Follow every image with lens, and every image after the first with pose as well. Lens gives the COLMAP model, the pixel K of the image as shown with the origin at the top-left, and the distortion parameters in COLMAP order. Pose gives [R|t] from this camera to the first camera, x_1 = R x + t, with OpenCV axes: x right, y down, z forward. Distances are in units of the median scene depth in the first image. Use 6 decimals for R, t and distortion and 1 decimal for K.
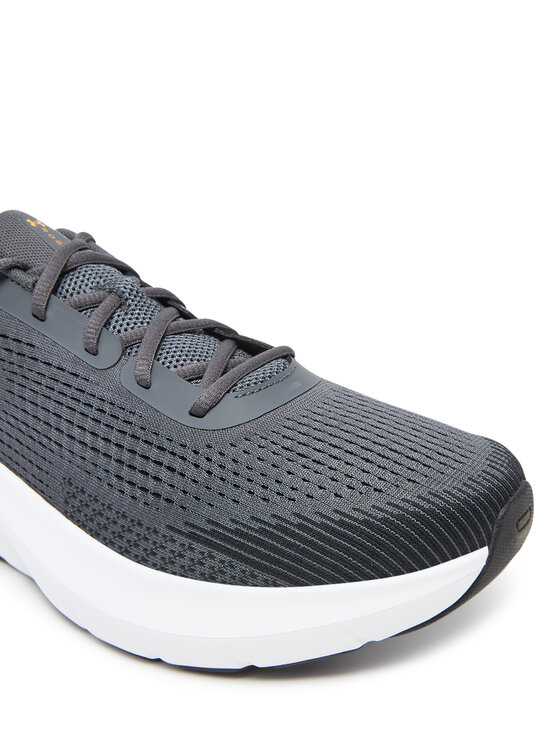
lens RADIAL K [[1033.0, 0, 280.0], [0, 1033.0, 373.0], [0, 0, 1]] dist [-0.001147, -0.006331]
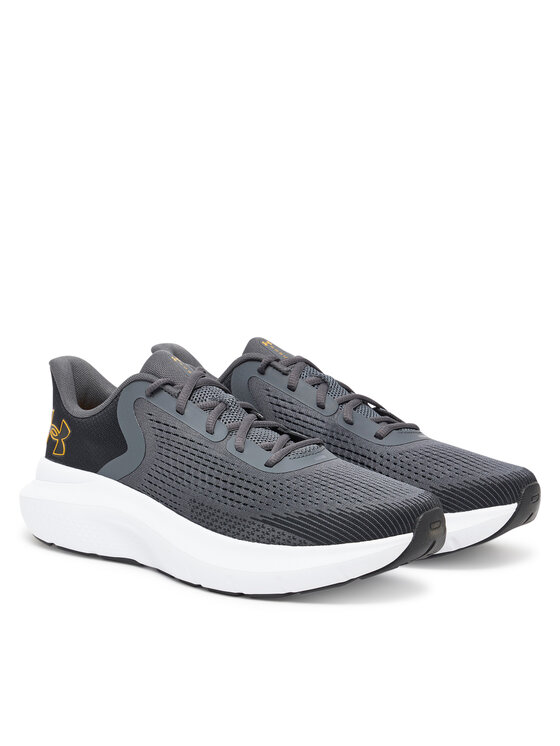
lens RADIAL K [[2193.8, 0, 280.0], [0, 2193.8, 373.0], [0, 0, 1]] dist [-0.039192, -0.090013]
pose [[0.997205, 0.071447, -0.021830, 0.014367], [-0.074078, 0.983510, -0.164989, 0.523752], [0.009682, 0.166145, 0.986054, -2.915501]]
